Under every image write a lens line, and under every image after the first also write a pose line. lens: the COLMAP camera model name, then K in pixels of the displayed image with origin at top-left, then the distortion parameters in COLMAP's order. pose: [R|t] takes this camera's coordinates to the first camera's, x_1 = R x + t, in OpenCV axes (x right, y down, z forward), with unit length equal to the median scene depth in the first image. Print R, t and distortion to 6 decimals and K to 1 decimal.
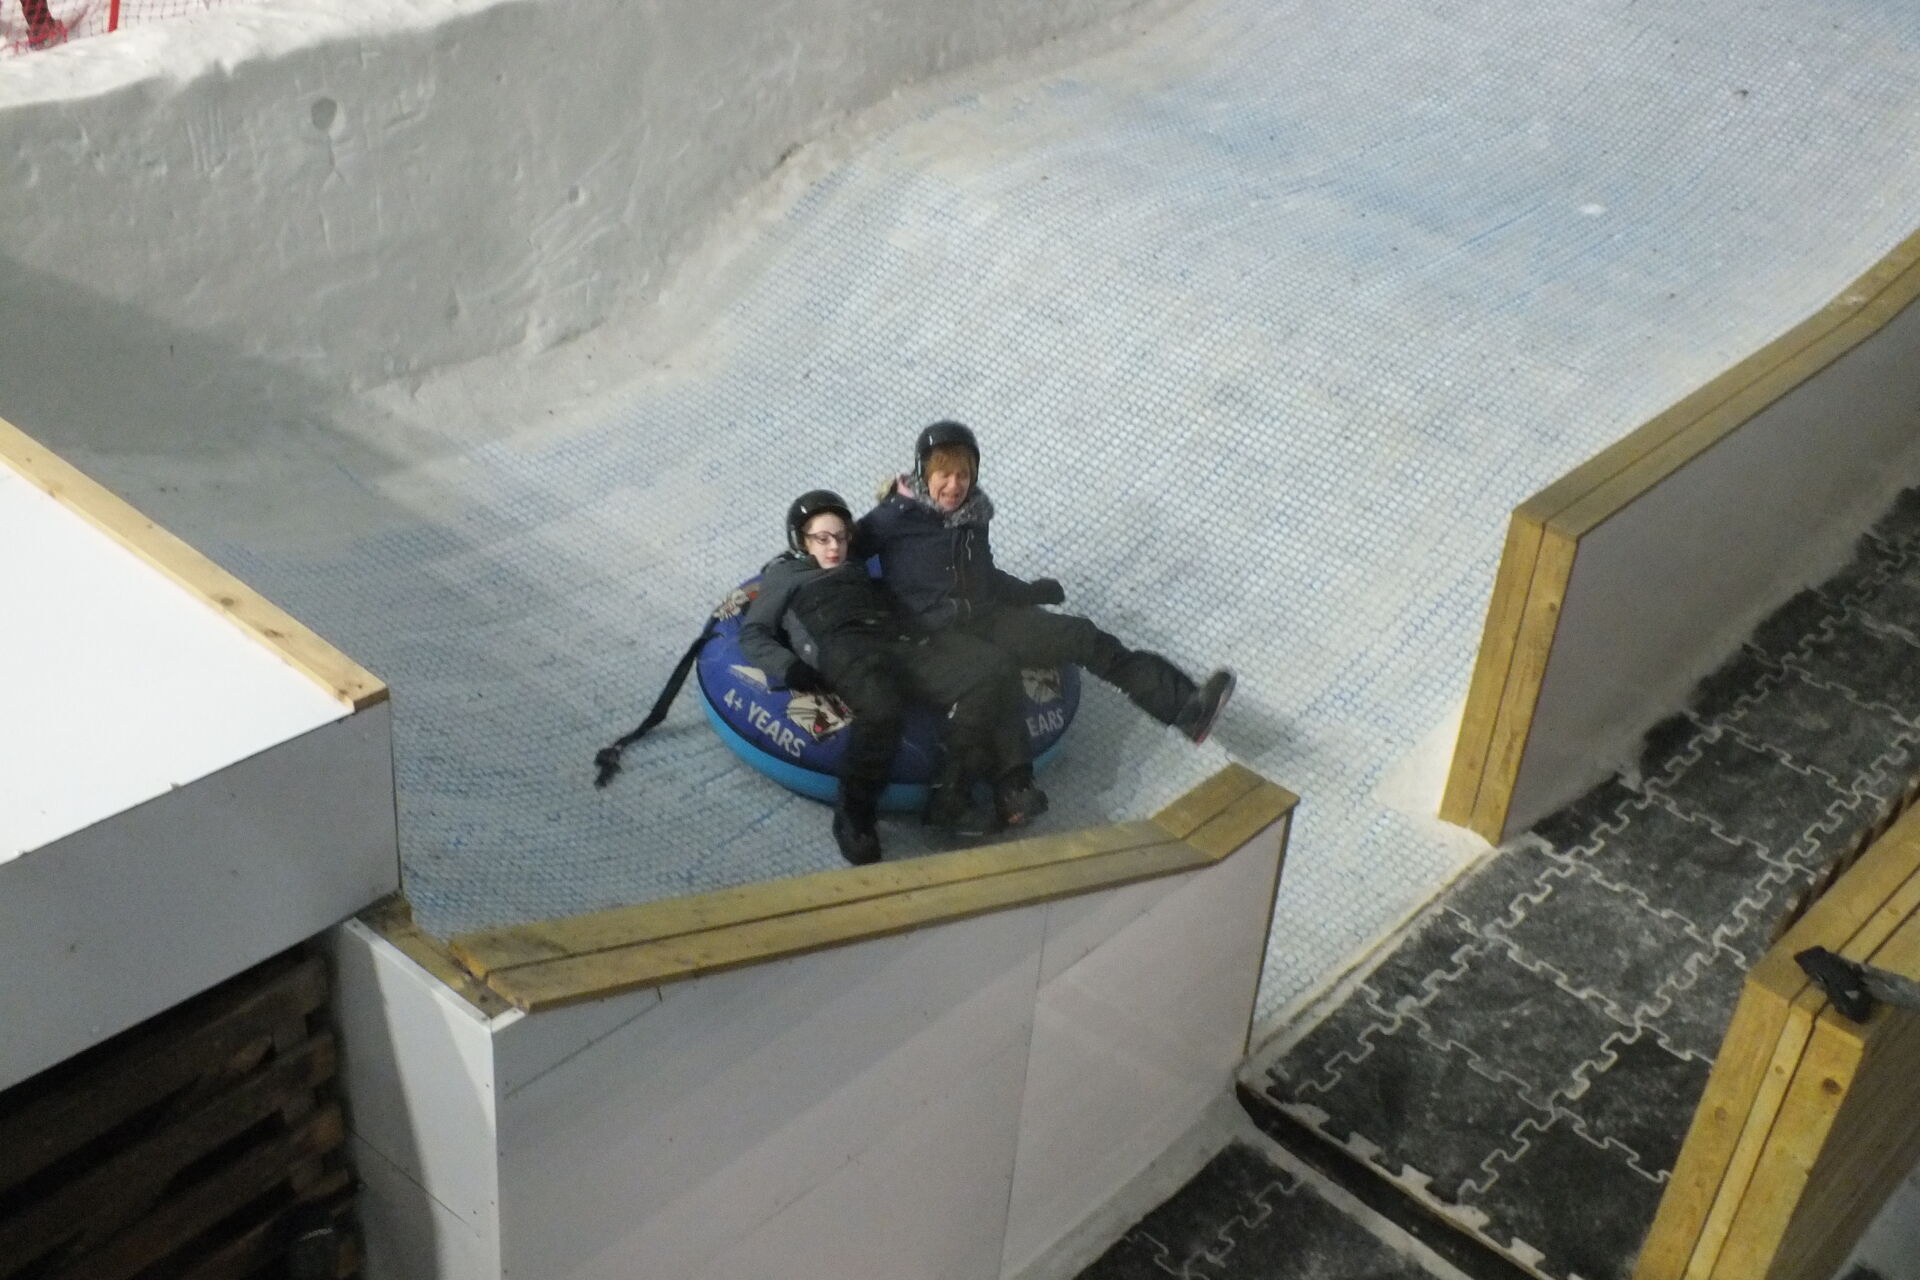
lens RADIAL K [[2300.4, 0, 960.0], [0, 2300.4, 640.0], [0, 0, 1]] dist [-0.170546, 0.386315]
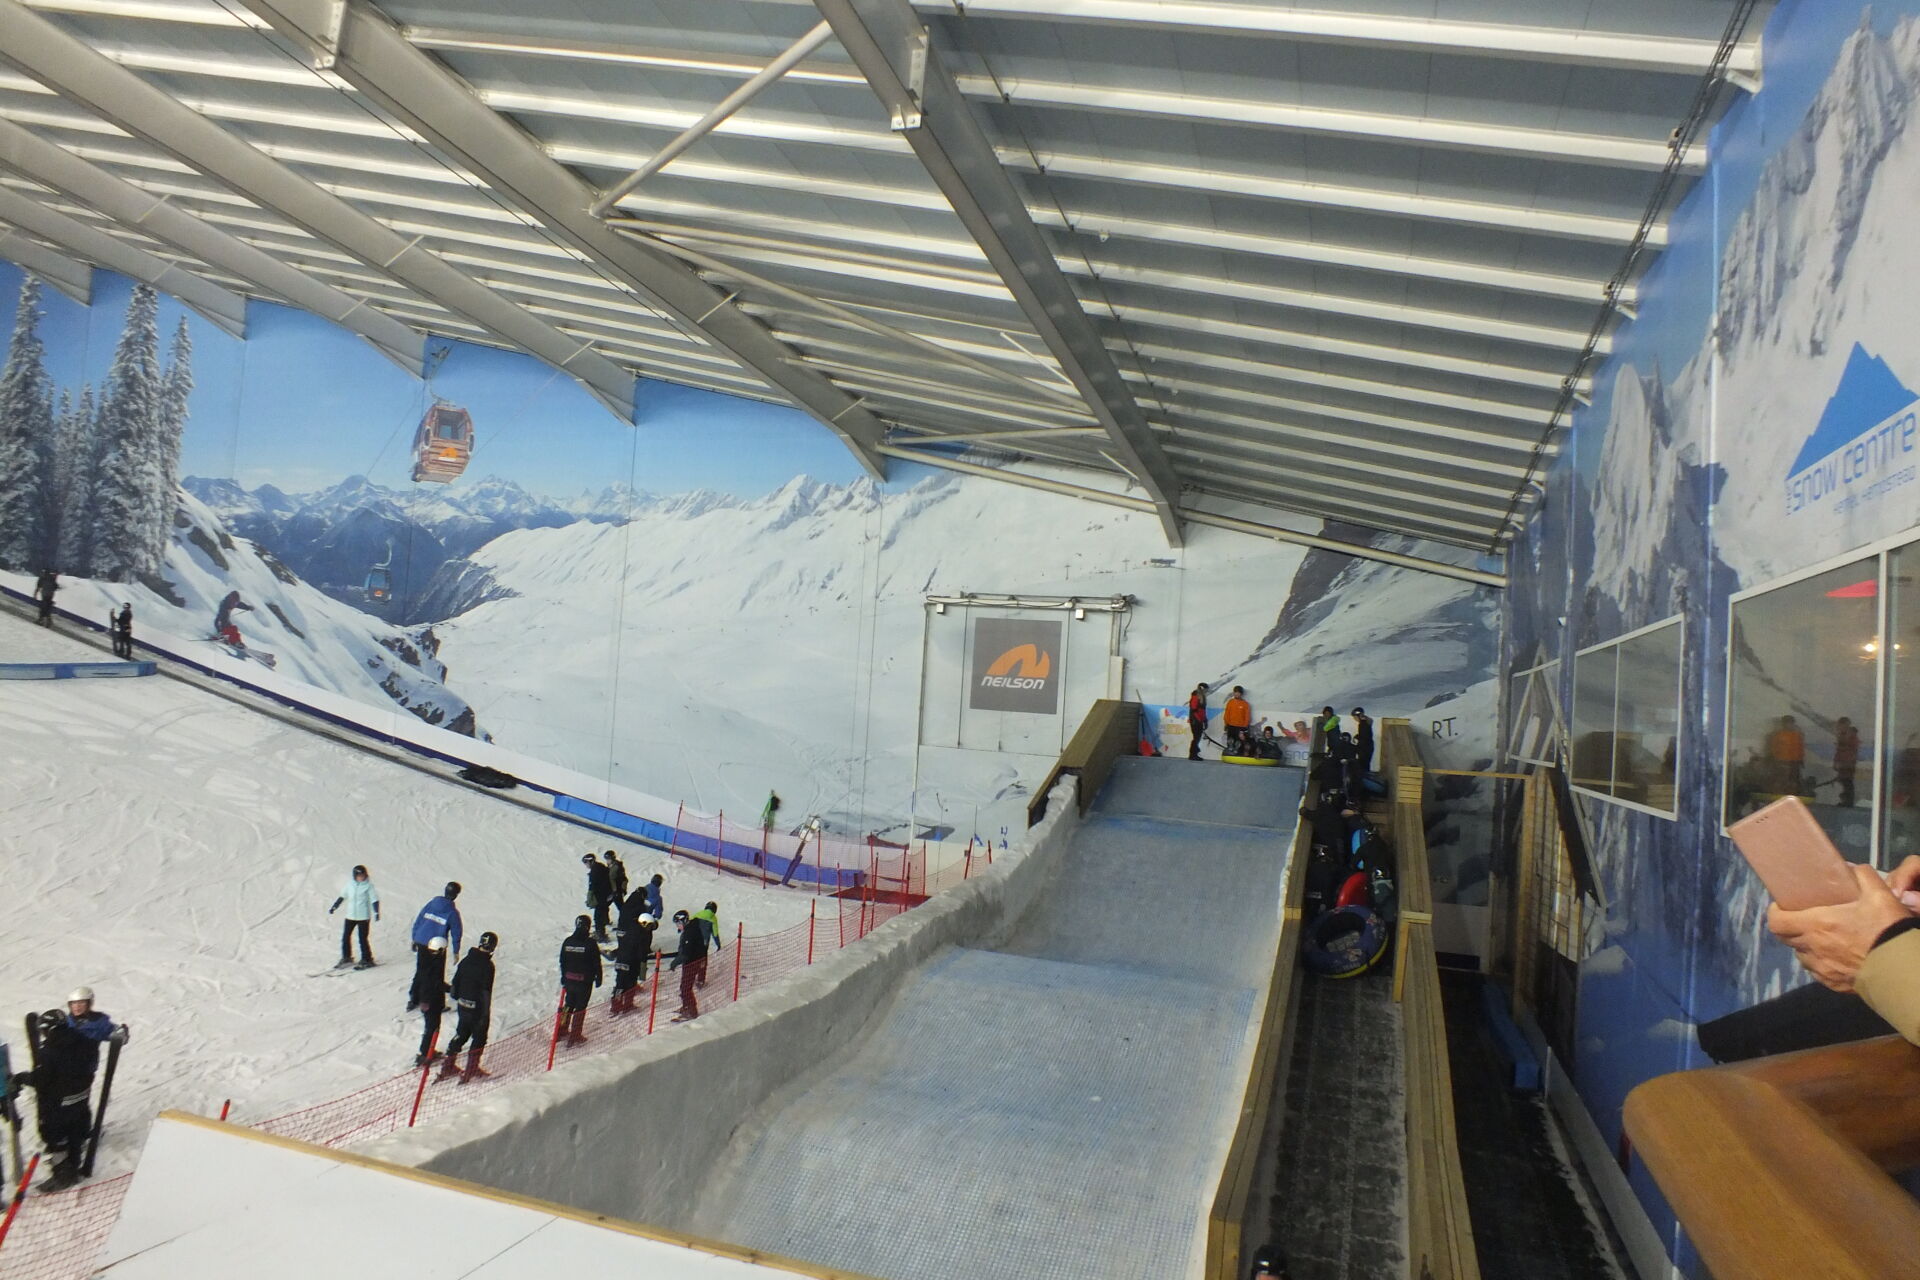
lens RADIAL K [[1280.3, 0, 960.0], [0, 1280.3, 640.0], [0, 0, 1]] dist [-0.085633, 0.041820]
pose [[0.907817, 0.003900, 0.419349, -0.363558], [0.227923, 0.834790, -0.501176, 0.024223], [-0.352023, 0.550555, 0.756947, -0.130557]]
